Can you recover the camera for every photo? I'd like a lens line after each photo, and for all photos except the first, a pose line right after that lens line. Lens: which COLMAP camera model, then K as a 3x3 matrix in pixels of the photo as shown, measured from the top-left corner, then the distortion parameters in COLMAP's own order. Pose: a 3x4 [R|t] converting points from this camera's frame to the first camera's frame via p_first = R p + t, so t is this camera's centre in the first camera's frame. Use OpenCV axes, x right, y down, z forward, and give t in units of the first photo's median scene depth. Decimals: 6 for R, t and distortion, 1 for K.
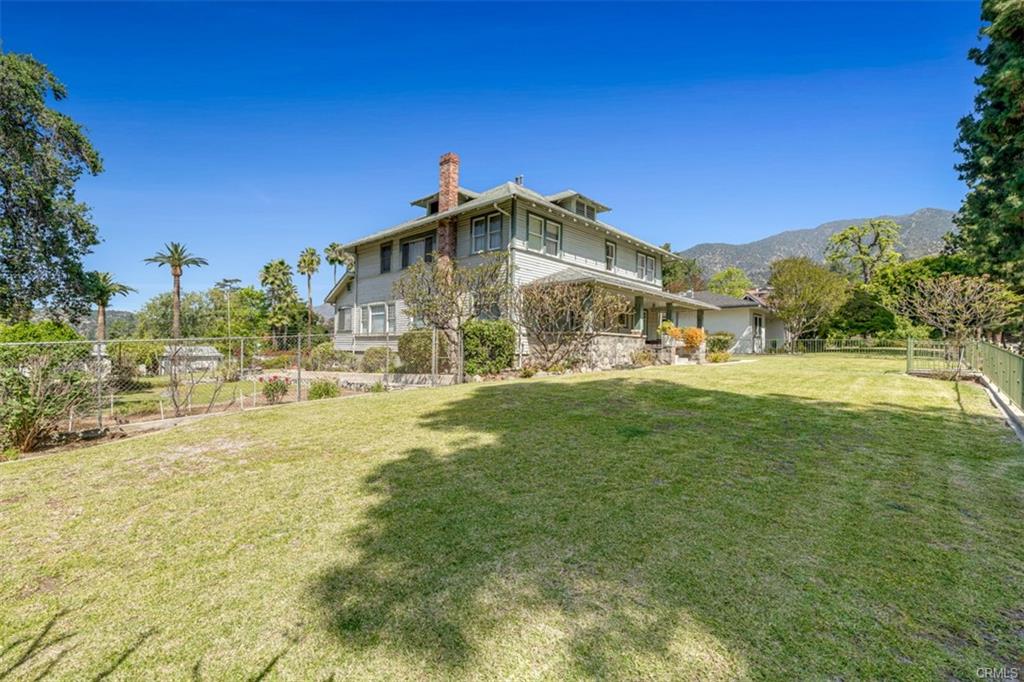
lens RADIAL K [[455.3, 0, 516.0], [0, 455.3, 345.1], [0, 0, 1]] dist [-0.008831, 0.000948]
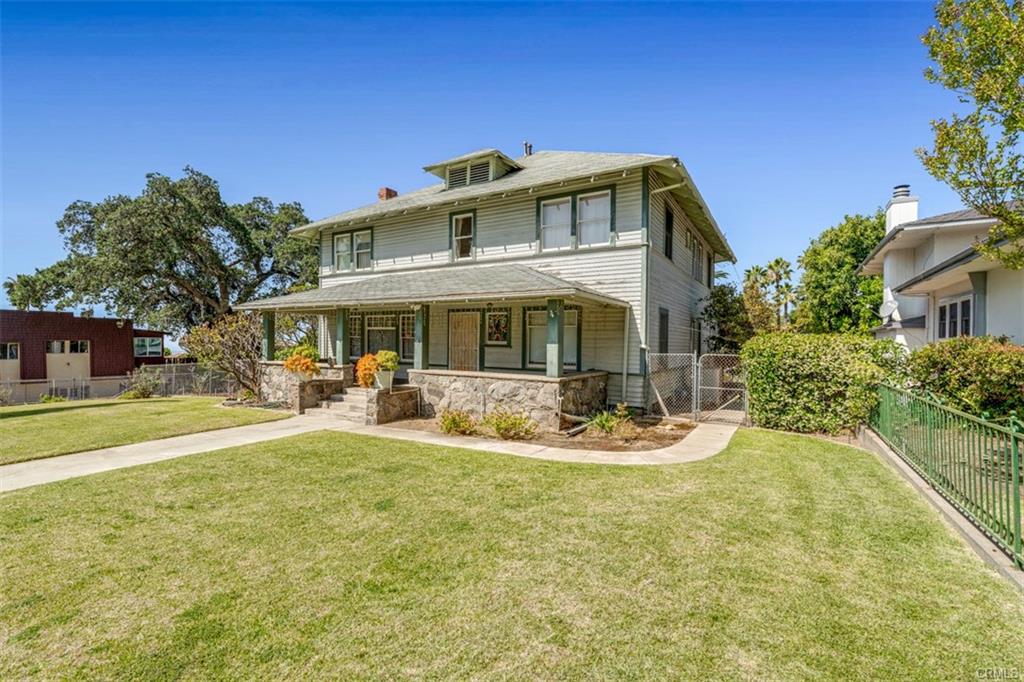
lens RADIAL K [[455.3, 0, 497.3], [0, 455.3, 356.1], [0, 0, 1]] dist [-0.008831, 0.000948]
pose [[0.188761, -0.022175, -0.981773, 0.883578], [-0.022319, 0.999390, -0.026864, -0.019315], [0.981769, 0.026983, 0.188151, 1.020237]]
